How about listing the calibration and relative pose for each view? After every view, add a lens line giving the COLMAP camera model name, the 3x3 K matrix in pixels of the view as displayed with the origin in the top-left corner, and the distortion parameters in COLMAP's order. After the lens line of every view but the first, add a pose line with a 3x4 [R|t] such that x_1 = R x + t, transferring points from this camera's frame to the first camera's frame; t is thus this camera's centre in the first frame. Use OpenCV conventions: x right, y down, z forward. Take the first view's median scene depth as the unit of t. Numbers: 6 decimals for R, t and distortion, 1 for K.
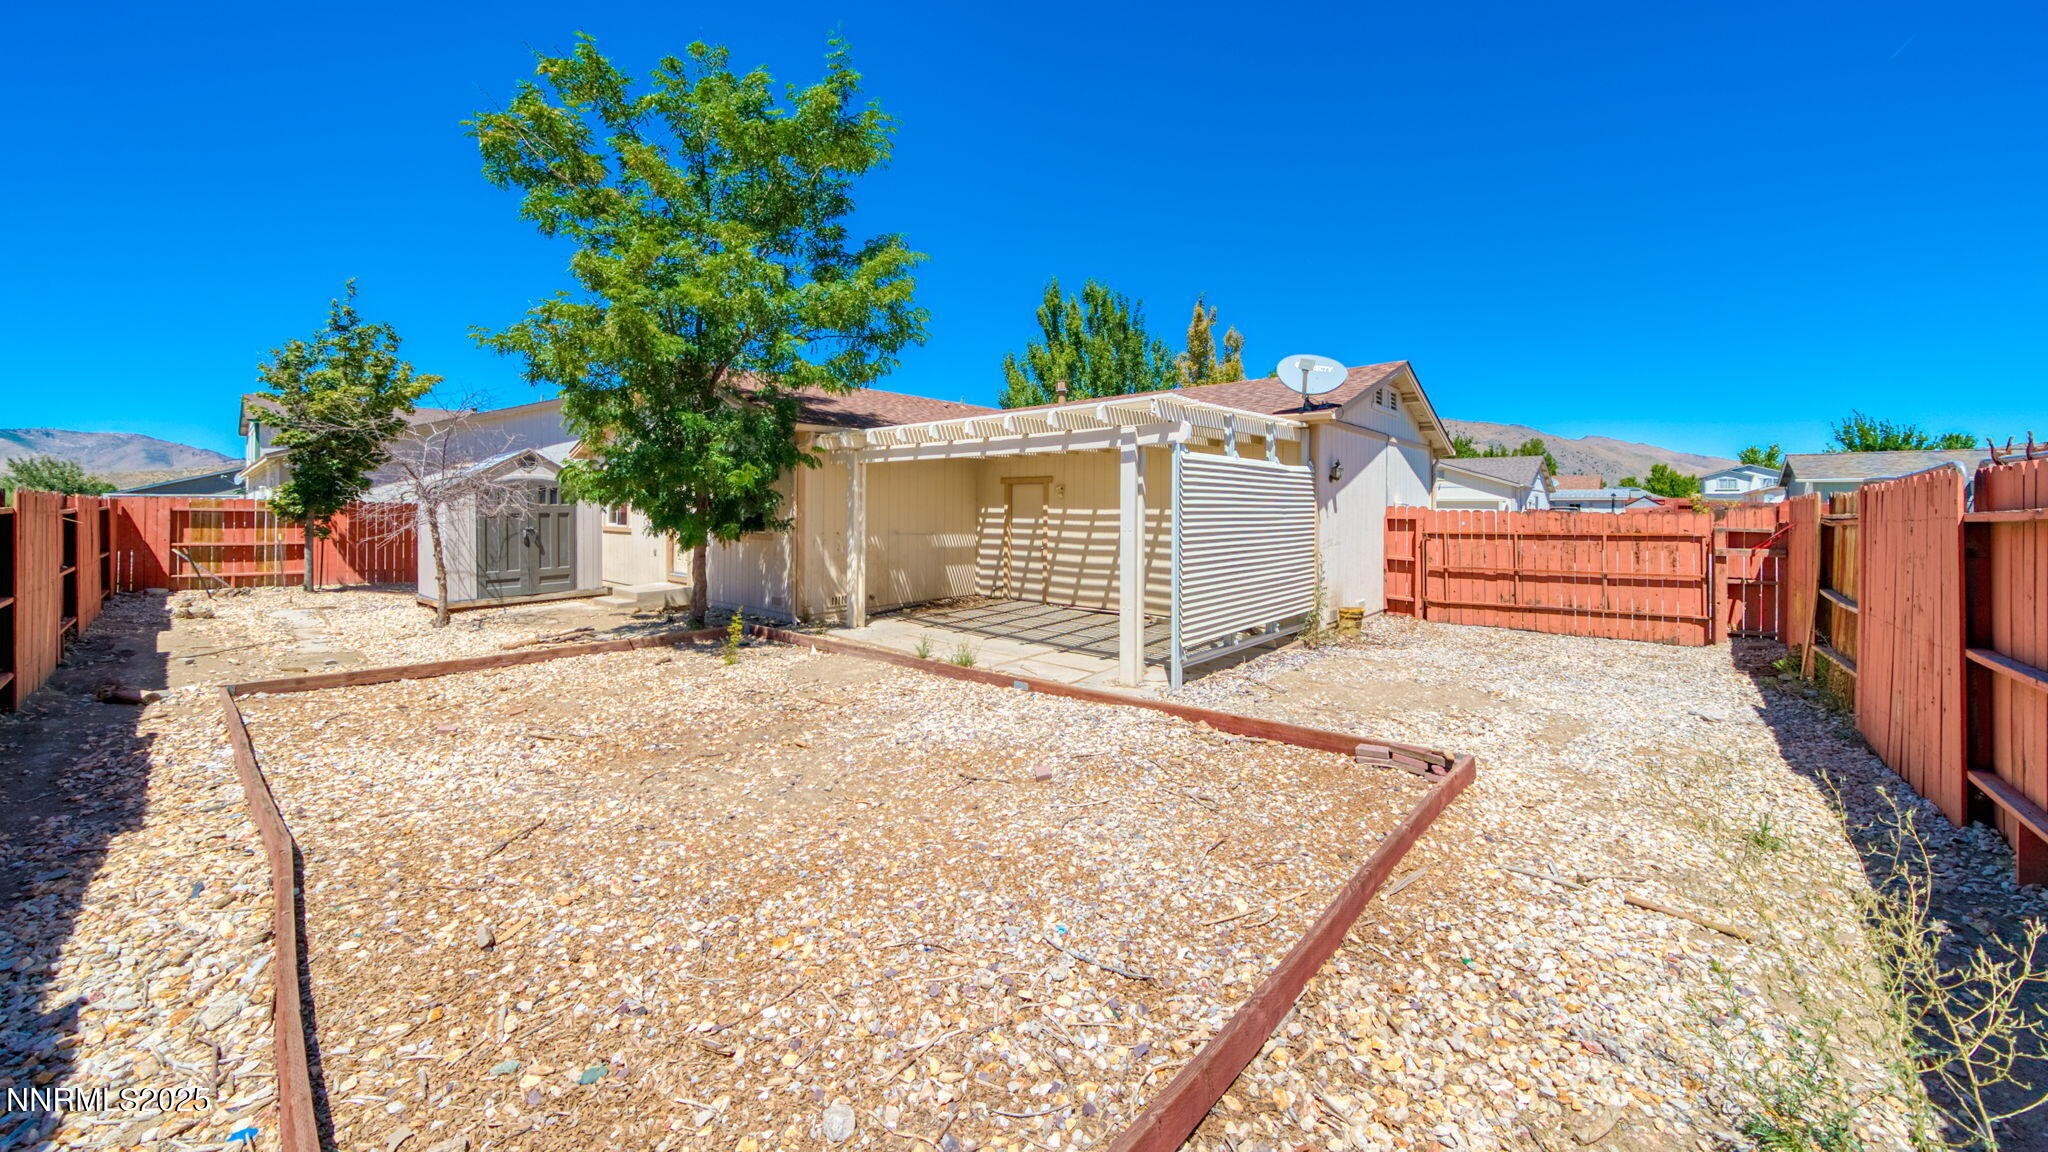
lens RADIAL K [[723.5, 0, 1028.5], [0, 723.5, 506.4], [0, 0, 1]] dist [-0.001075, -0.000119]
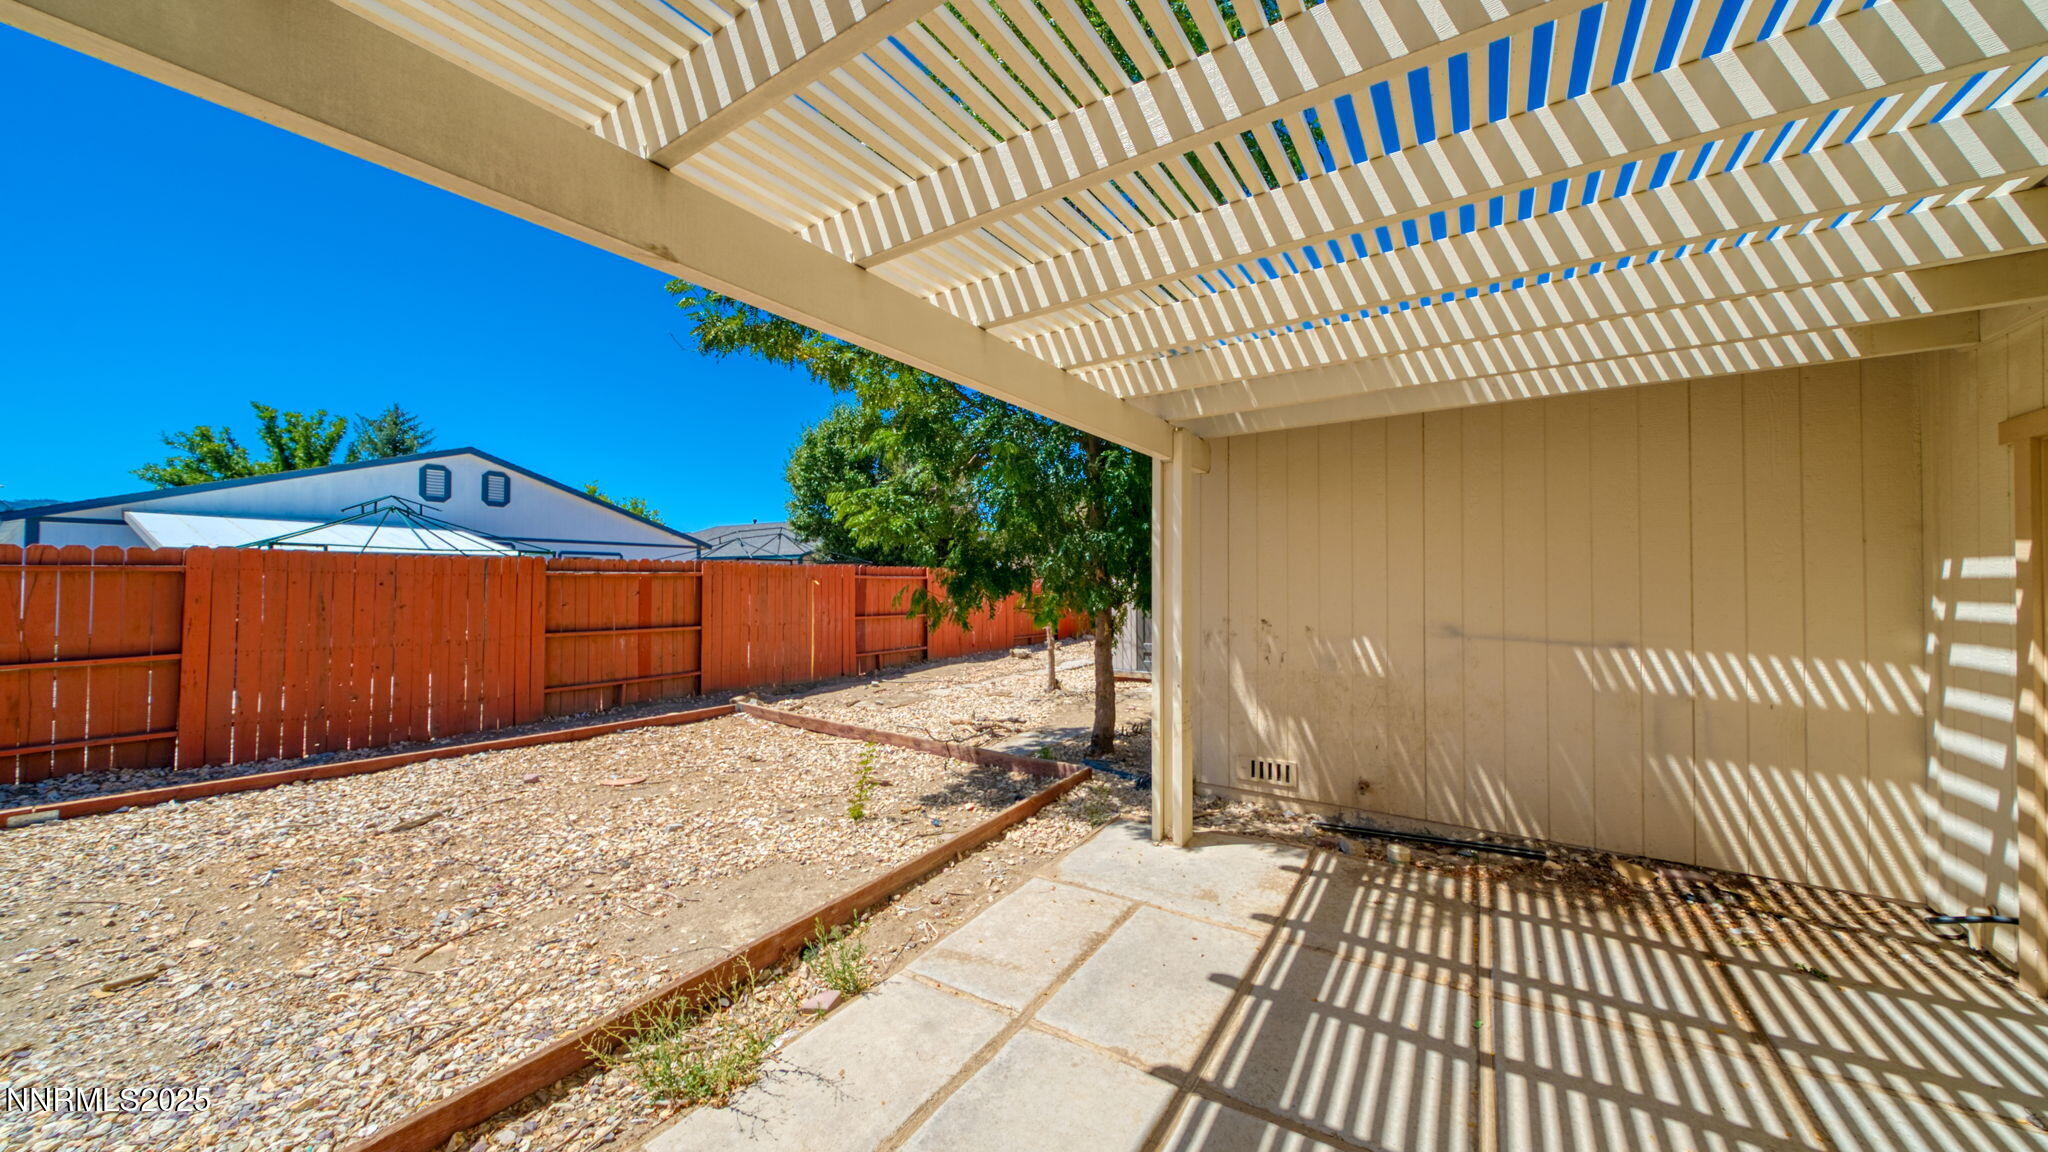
lens RADIAL K [[691.3, 0, 1024.0], [0, 691.3, 576.0], [0, 0, 1]] dist [-0.014097, -0.000066]
pose [[0.127976, -0.013451, -0.991686, 0.130519], [-0.005417, 0.999884, -0.014261, 0.013427], [0.991762, 0.007197, 0.127888, 0.711843]]
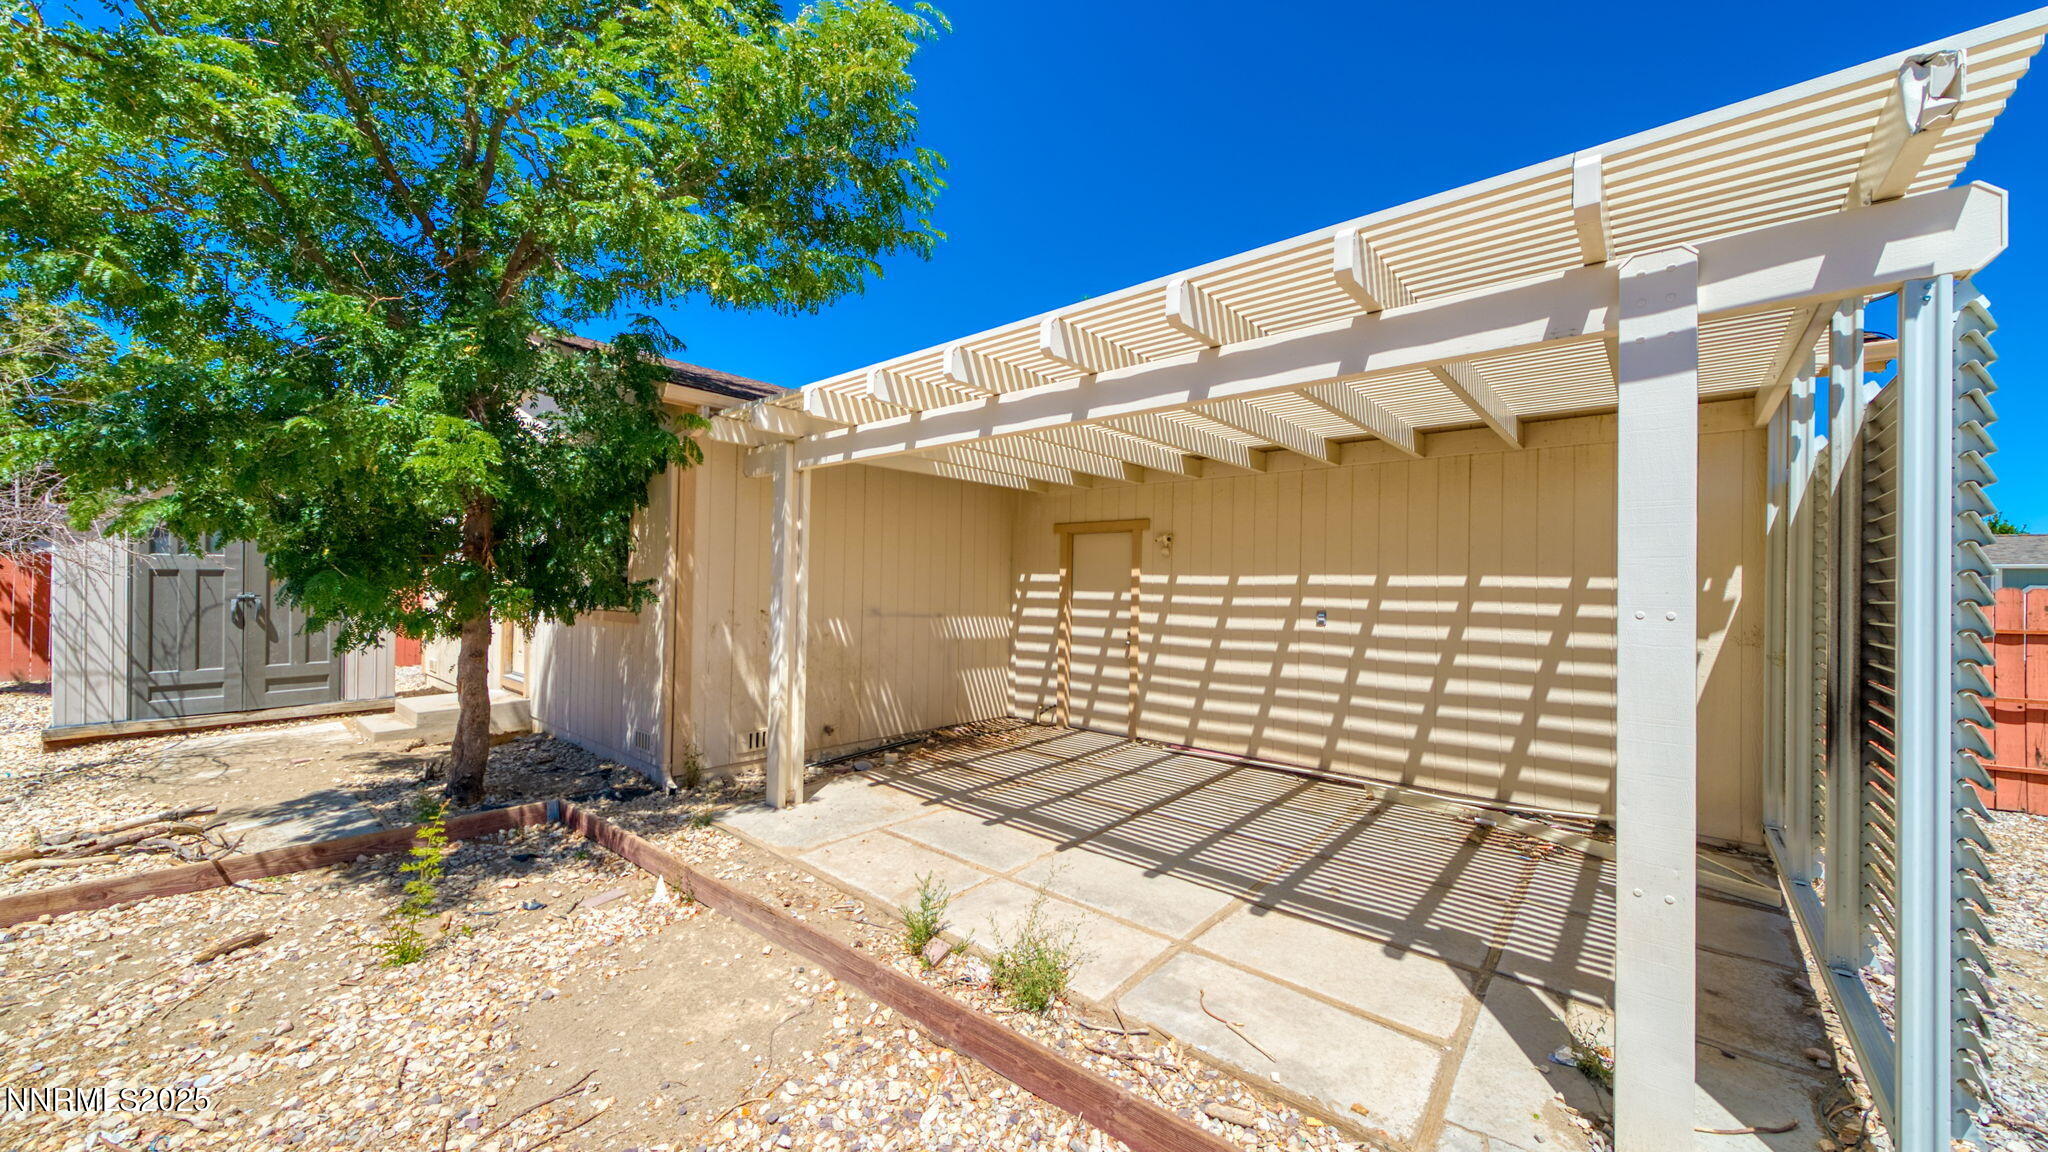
lens RADIAL K [[726.4, 0, 1030.0], [0, 726.4, 583.1], [0, 0, 1]] dist [-0.000616, -0.000141]
pose [[0.999893, 0.014202, 0.003433, -0.062942], [-0.014179, 0.999876, -0.006800, 0.014773], [-0.003529, 0.006750, 0.999971, 0.419738]]
